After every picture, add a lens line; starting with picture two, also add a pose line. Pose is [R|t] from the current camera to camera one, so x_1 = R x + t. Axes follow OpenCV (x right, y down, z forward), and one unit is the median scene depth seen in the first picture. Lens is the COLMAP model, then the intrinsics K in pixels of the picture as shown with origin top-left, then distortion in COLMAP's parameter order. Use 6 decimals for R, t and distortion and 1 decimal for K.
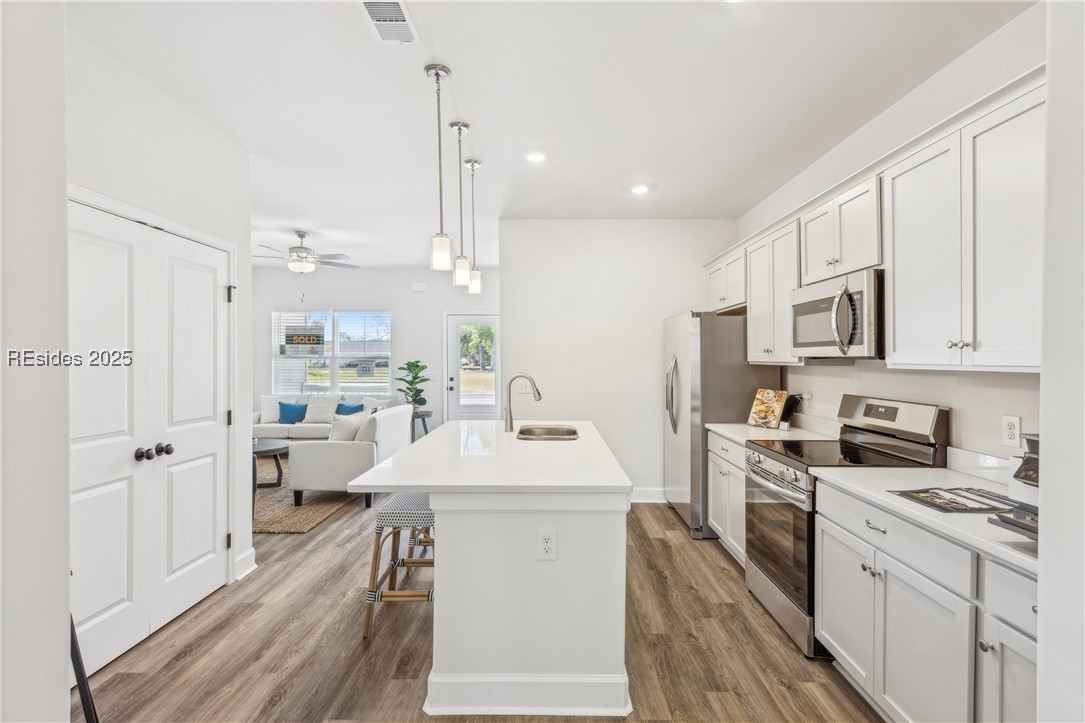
lens RADIAL K [[510.8, 0, 542.6], [0, 510.8, 358.0], [0, 0, 1]] dist [0.000469, 0.000355]
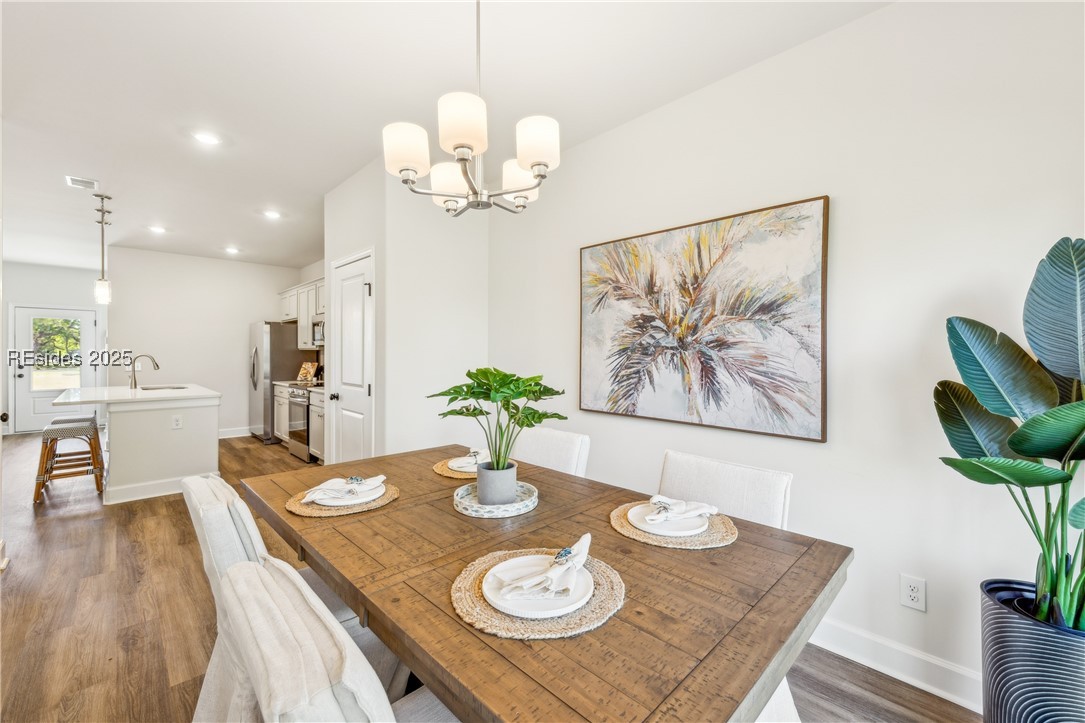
lens RADIAL K [[440.1, 0, 545.3], [0, 440.1, 352.0], [0, 0, 1]] dist [0.002883, 0.000027]
pose [[0.702801, 0.003537, 0.711377, -0.068826], [-0.000143, 0.999988, -0.004831, 0.015032], [-0.711386, 0.003293, 0.702794, -0.454824]]
